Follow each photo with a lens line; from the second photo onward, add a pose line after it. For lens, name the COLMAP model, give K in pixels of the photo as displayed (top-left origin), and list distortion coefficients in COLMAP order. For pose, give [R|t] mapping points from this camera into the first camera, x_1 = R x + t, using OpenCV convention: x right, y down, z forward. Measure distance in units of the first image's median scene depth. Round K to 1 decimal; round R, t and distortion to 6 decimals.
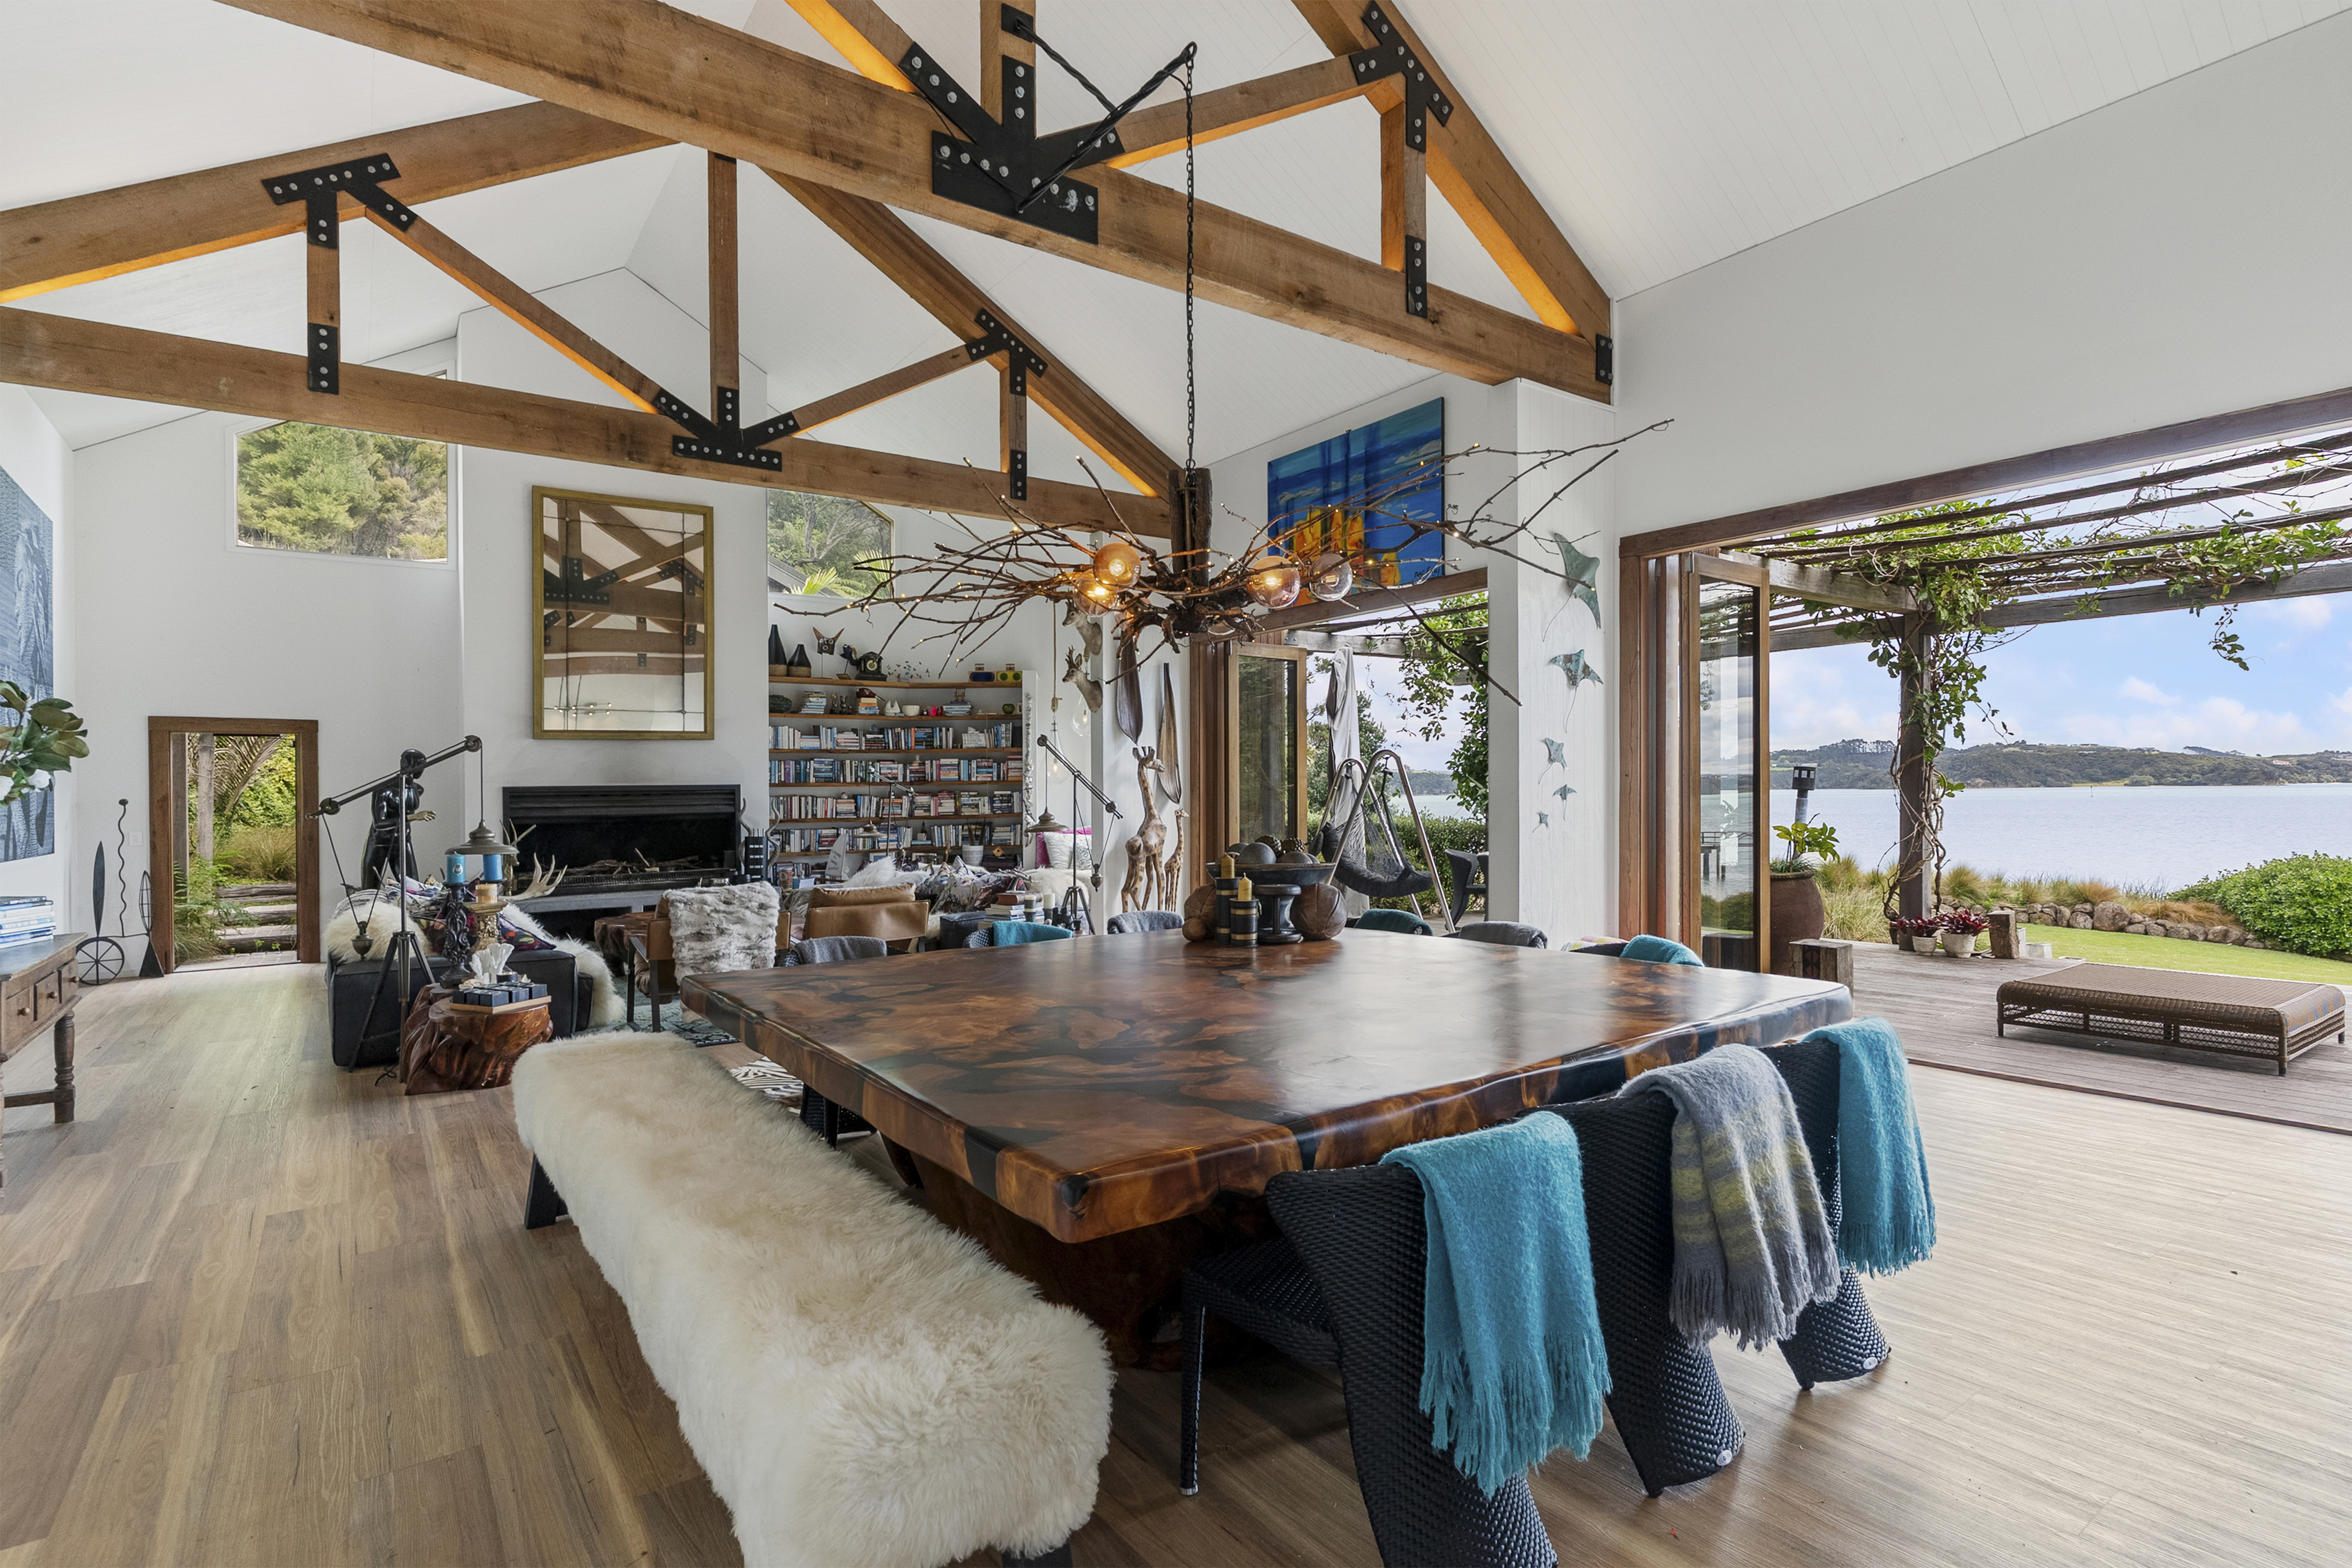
lens RADIAL K [[1139.6, 0, 1175.0], [0, 1139.6, 764.2], [0, 0, 1]] dist [-0.000052, -0.001475]
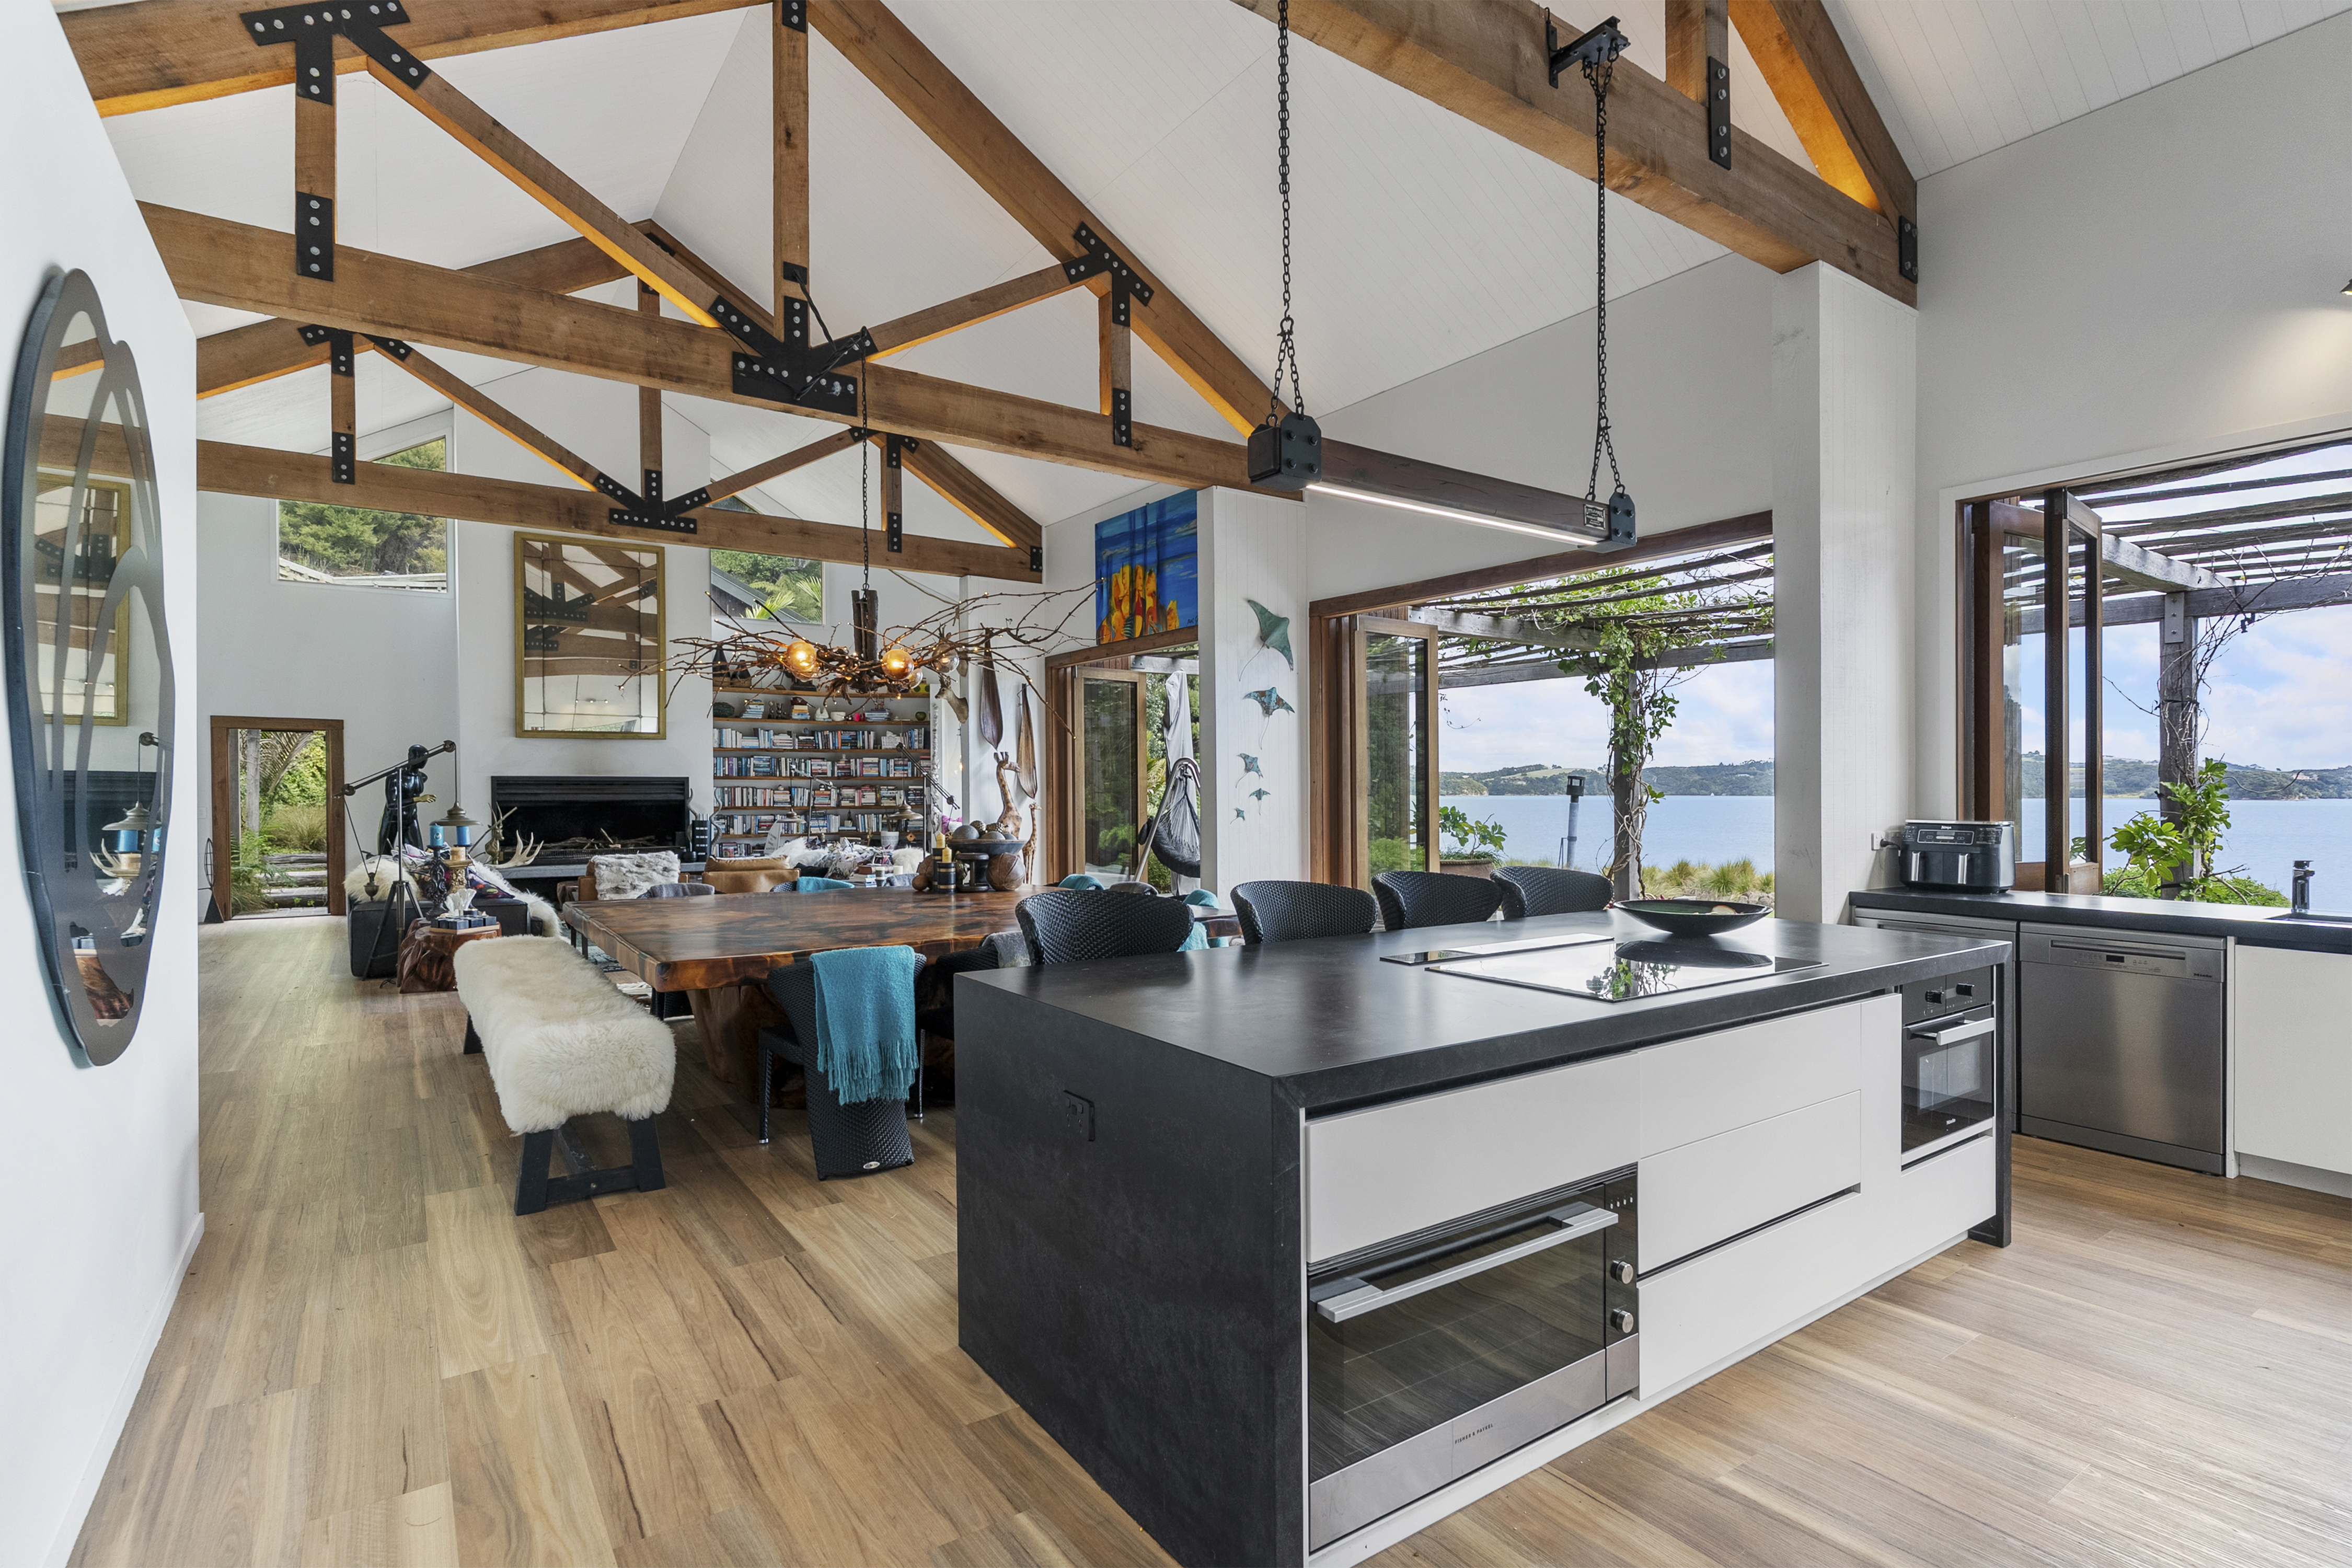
lens RADIAL K [[1139.6, 0, 1164.8], [0, 1139.6, 789.3], [0, 0, 1]] dist [-0.000052, -0.001475]
pose [[0.999575, 0.015950, -0.024409, 0.225088], [-0.015330, 0.999560, 0.025401, -0.011151], [0.024804, -0.025016, 0.999379, -0.284990]]
